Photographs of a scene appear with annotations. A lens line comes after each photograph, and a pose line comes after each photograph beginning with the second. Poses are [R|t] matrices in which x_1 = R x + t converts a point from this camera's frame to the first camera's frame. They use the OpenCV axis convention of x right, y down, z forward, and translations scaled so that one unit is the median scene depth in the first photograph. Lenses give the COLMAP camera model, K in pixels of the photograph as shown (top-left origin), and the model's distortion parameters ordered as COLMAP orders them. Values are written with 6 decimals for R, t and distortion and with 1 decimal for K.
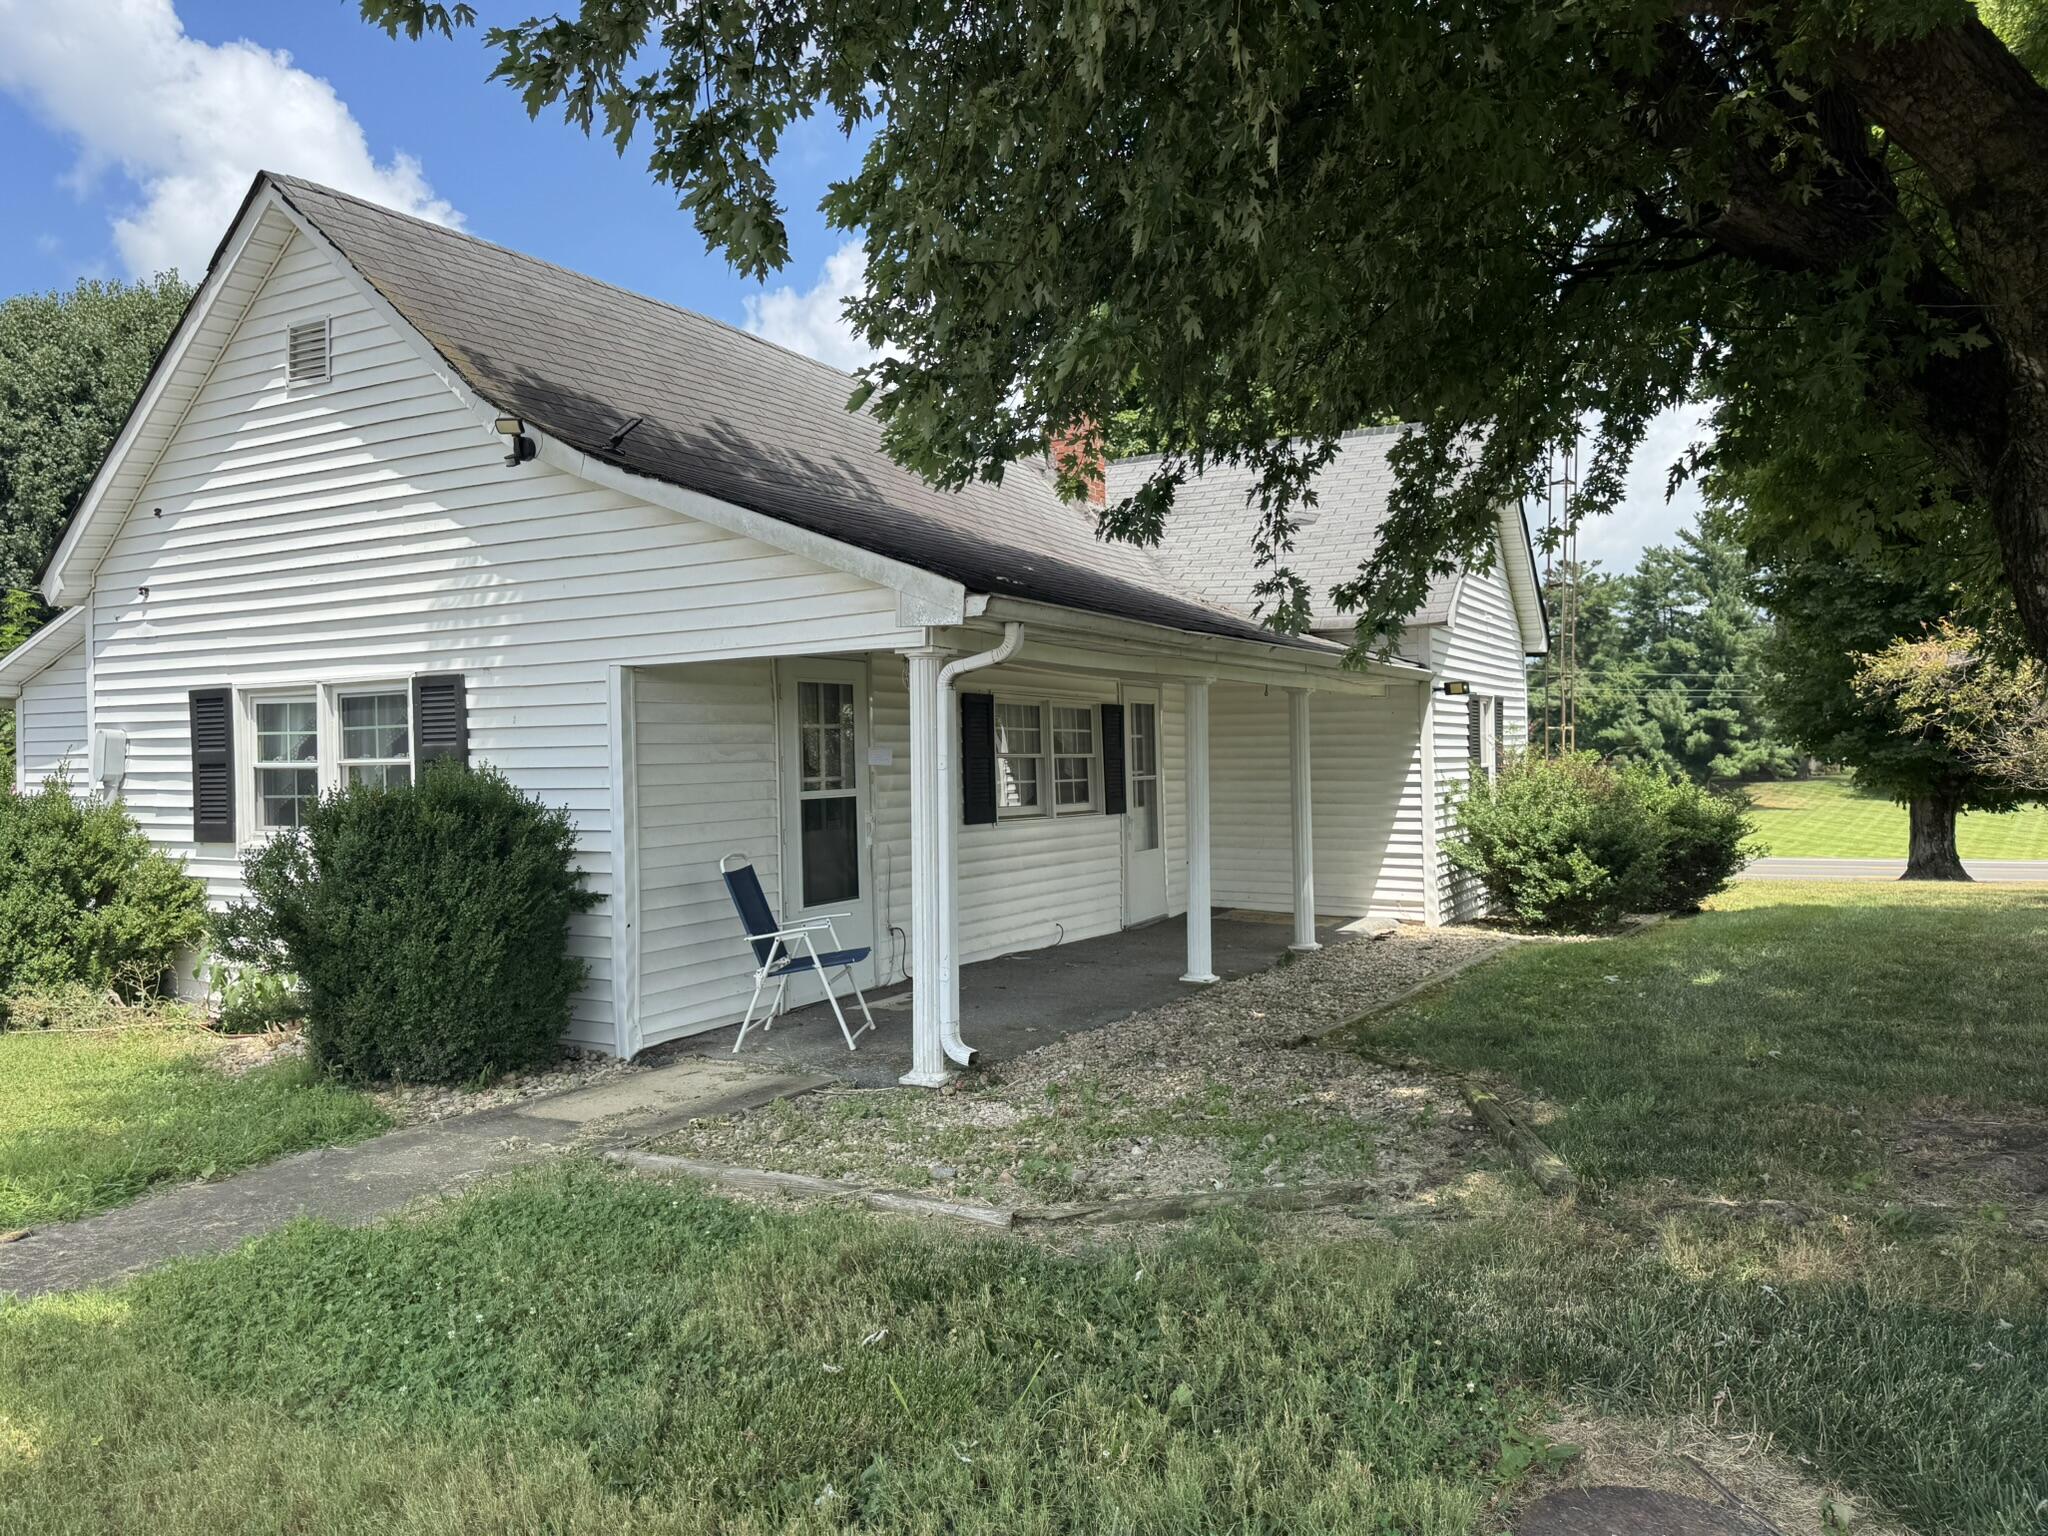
lens RADIAL K [[1410.0, 0, 1024.0], [0, 1410.0, 768.0], [0, 0, 1]] dist [0.043925, -0.068983]
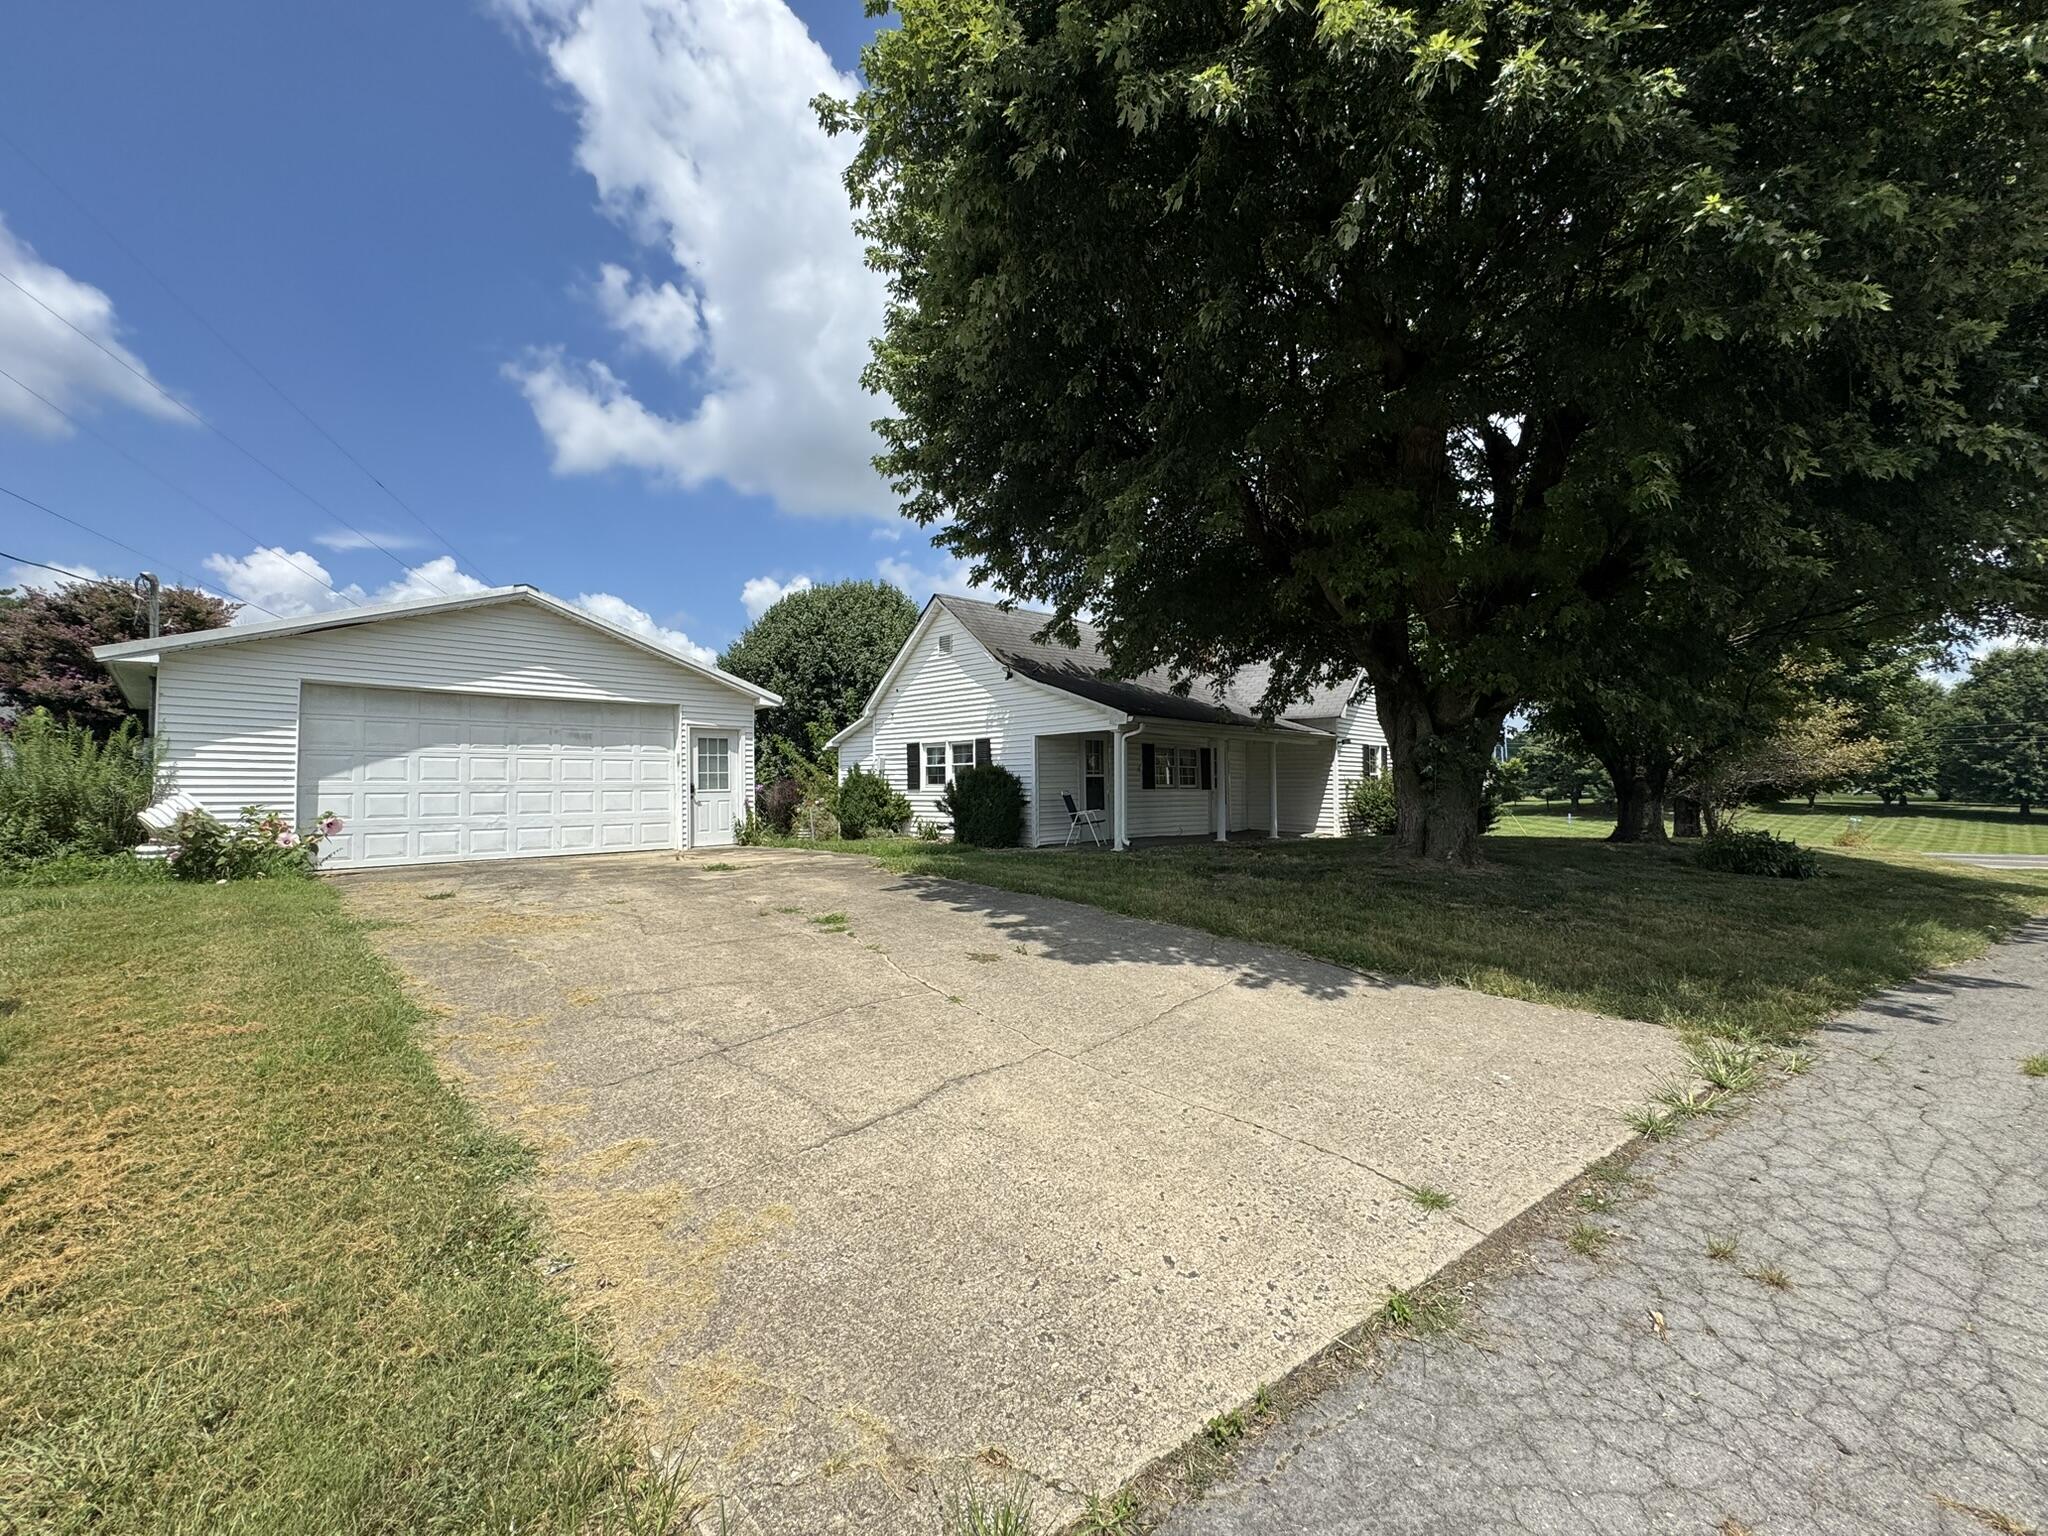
lens RADIAL K [[800.2, 0, 1029.2], [0, 800.2, 772.4], [0, 0, 1]] dist [-0.017567, -0.000029]
pose [[0.969792, 0.005112, -0.243880, 0.168245], [-0.010475, 0.999731, -0.020699, 0.054581], [0.243709, 0.022628, 0.969584, -0.841591]]
